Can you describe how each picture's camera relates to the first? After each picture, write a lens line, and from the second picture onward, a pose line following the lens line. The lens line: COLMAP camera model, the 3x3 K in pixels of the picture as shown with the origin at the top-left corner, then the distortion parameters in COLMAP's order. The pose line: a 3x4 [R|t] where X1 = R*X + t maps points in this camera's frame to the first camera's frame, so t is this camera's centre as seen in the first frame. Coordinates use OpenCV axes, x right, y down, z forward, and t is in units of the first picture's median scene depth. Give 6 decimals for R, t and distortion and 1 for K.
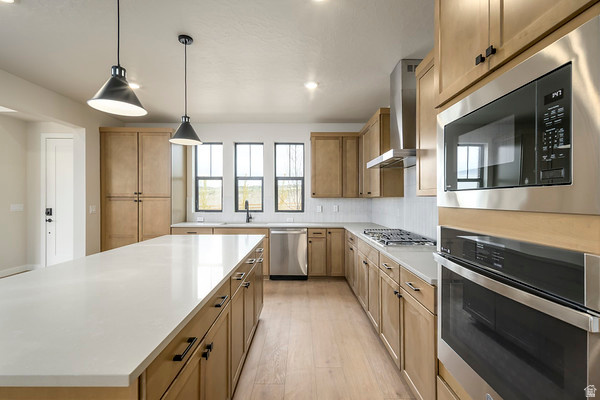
lens RADIAL K [[262.7, 0, 302.9], [0, 262.7, 198.5], [0, 0, 1]] dist [0.001522, 0.000177]
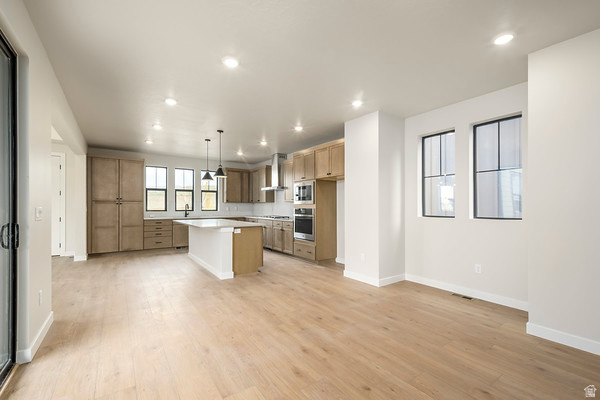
lens RADIAL K [[262.7, 0, 300.2], [0, 262.7, 203.3], [0, 0, 1]] dist [0.001522, 0.000177]
pose [[0.824023, 0.006305, 0.566521, -0.621091], [-0.000103, 0.999940, -0.010979, 0.024525], [-0.566556, 0.008988, 0.823974, -0.887366]]
